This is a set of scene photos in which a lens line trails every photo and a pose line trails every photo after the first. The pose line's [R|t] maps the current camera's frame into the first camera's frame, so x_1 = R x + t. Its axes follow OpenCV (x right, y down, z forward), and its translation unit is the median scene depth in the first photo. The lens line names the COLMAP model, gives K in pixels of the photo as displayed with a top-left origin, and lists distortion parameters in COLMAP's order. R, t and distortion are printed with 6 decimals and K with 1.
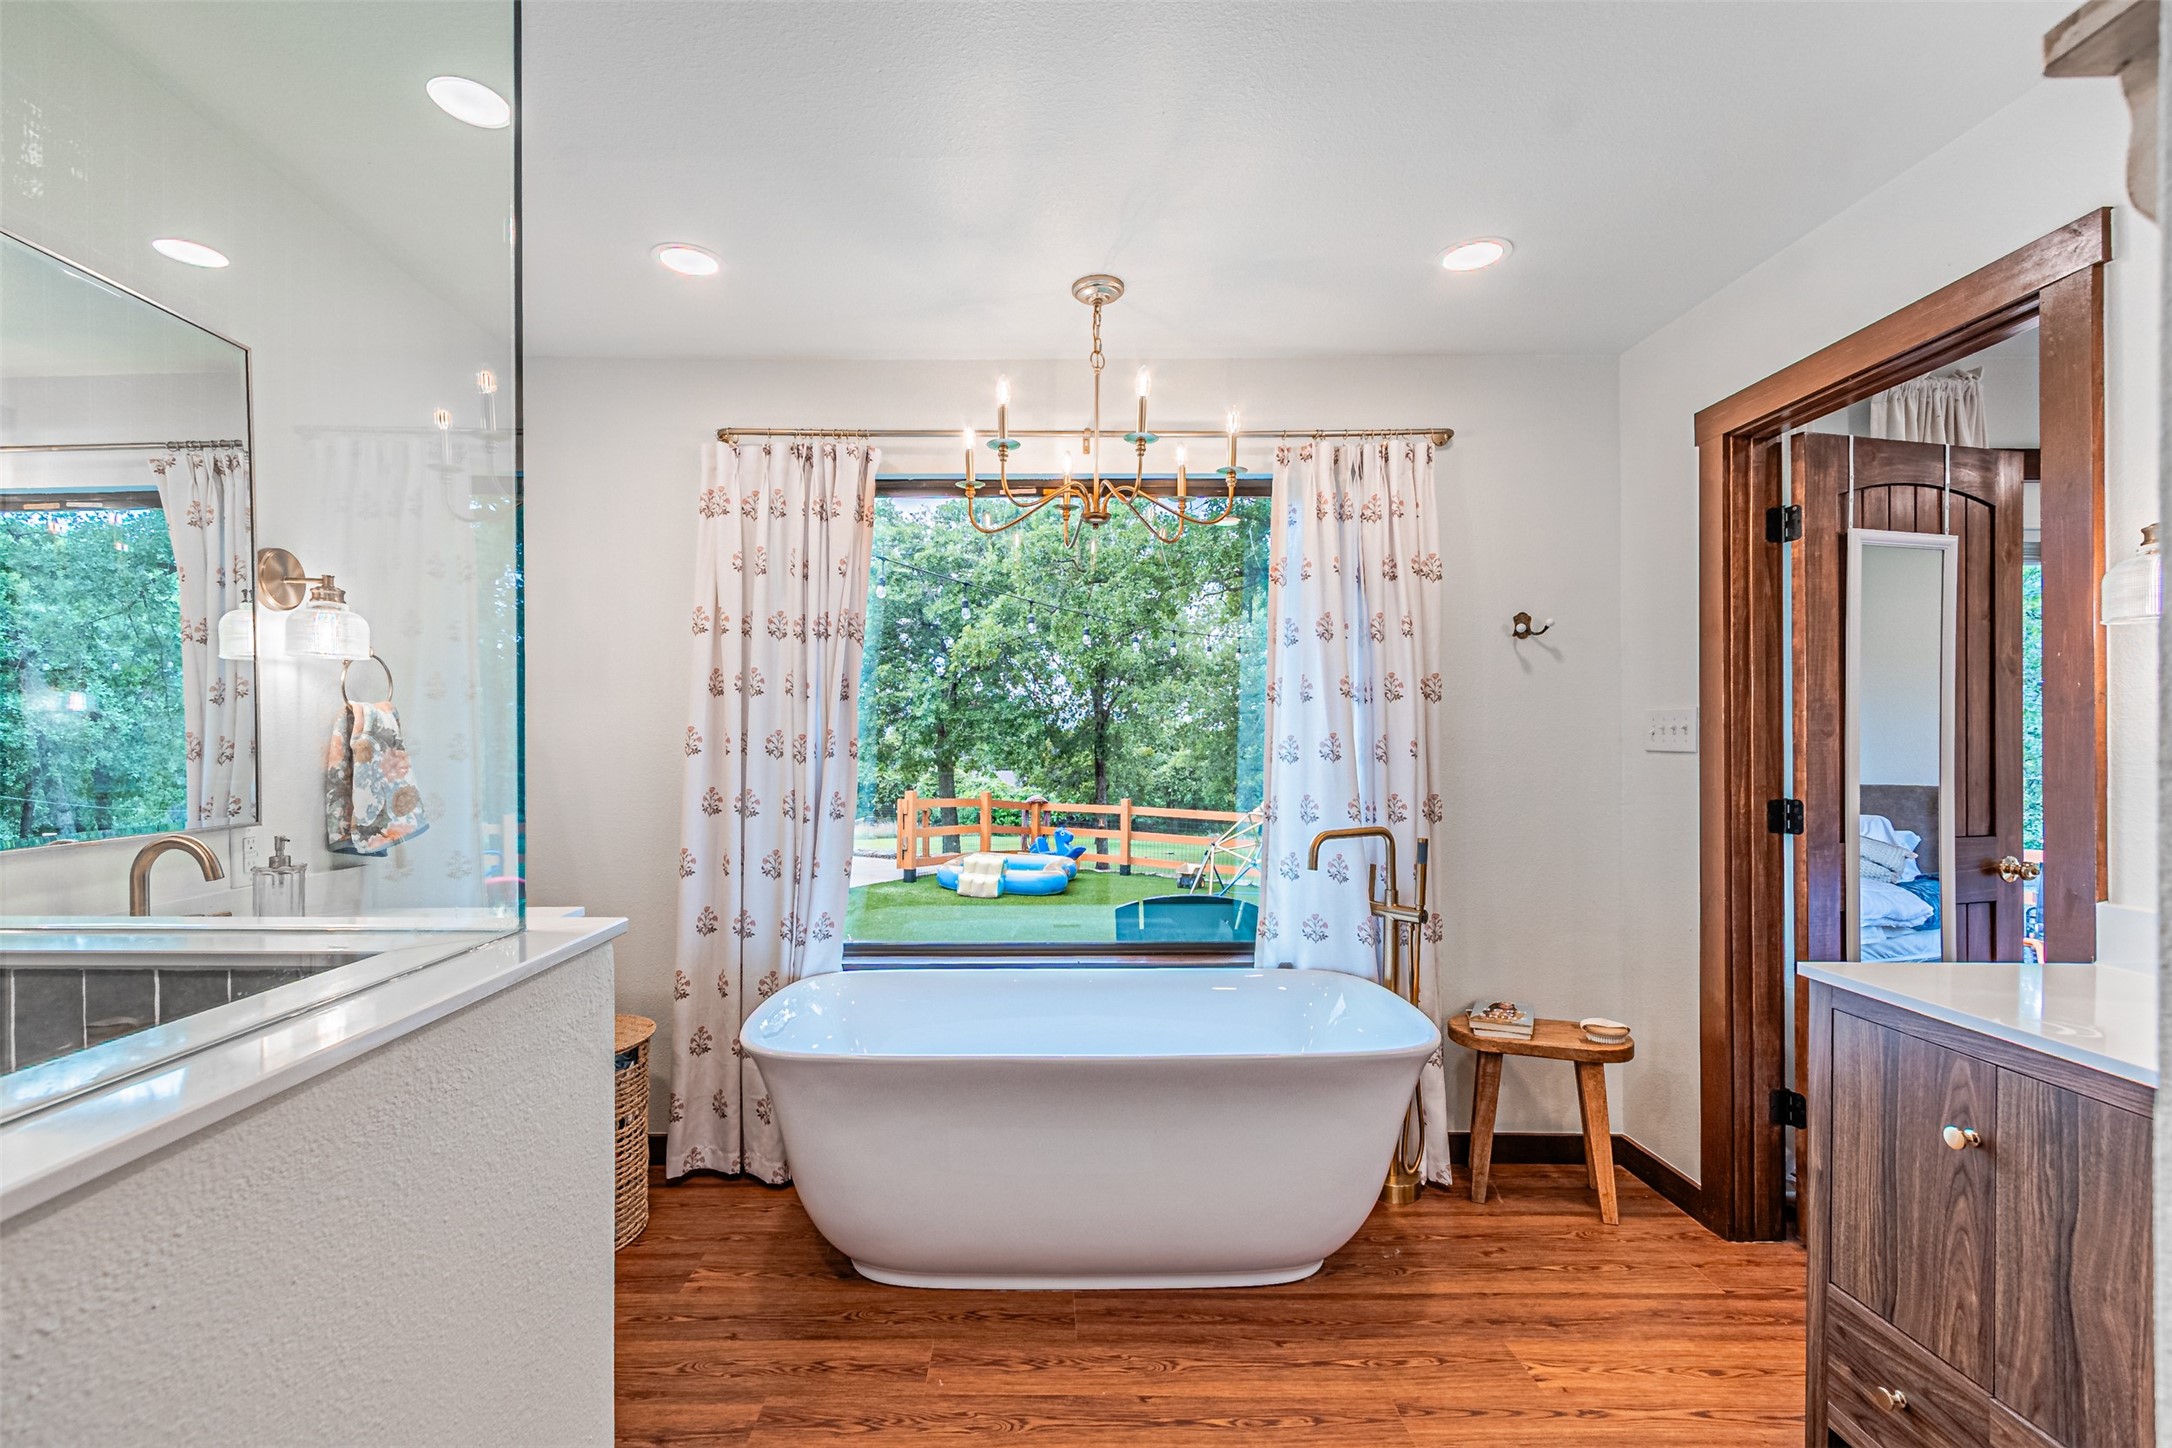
lens RADIAL K [[950.2, 0, 1052.1], [0, 950.2, 737.8], [0, 0, 1]] dist [0.008613, -0.002163]
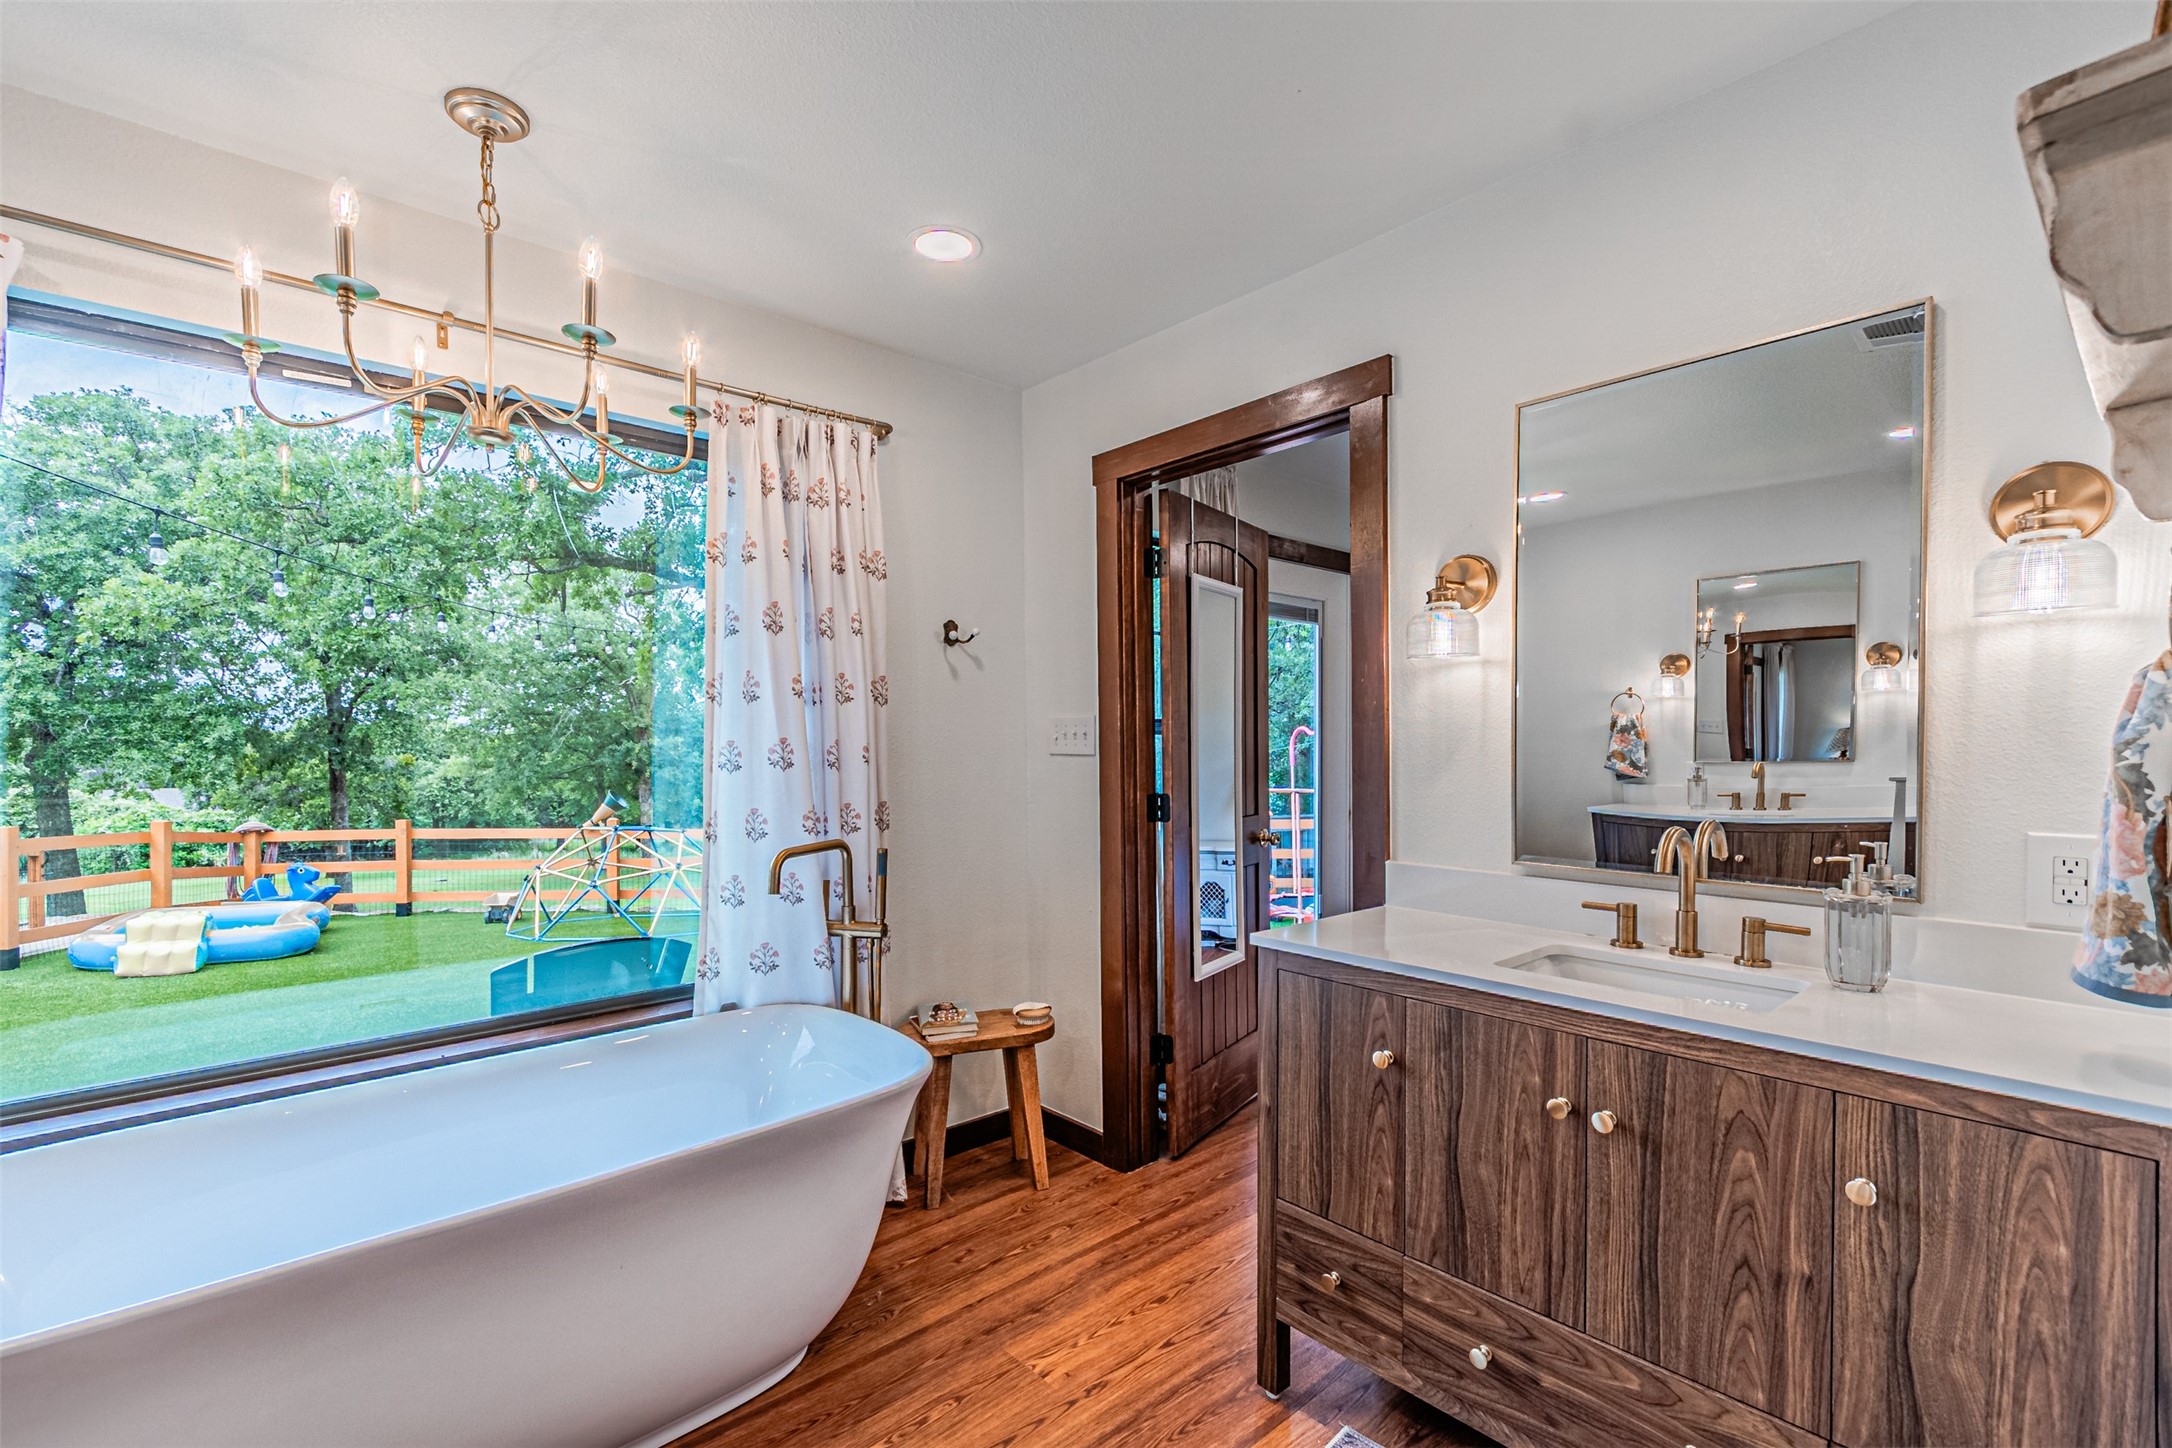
lens RADIAL K [[950.2, 0, 1078.4], [0, 950.2, 755.0], [0, 0, 1]] dist [0.008613, -0.002163]
pose [[0.757117, -0.011660, 0.653175, -0.082665], [0.002575, 0.999886, 0.014865, -0.001268], [-0.653274, -0.009572, 0.757061, 0.152175]]
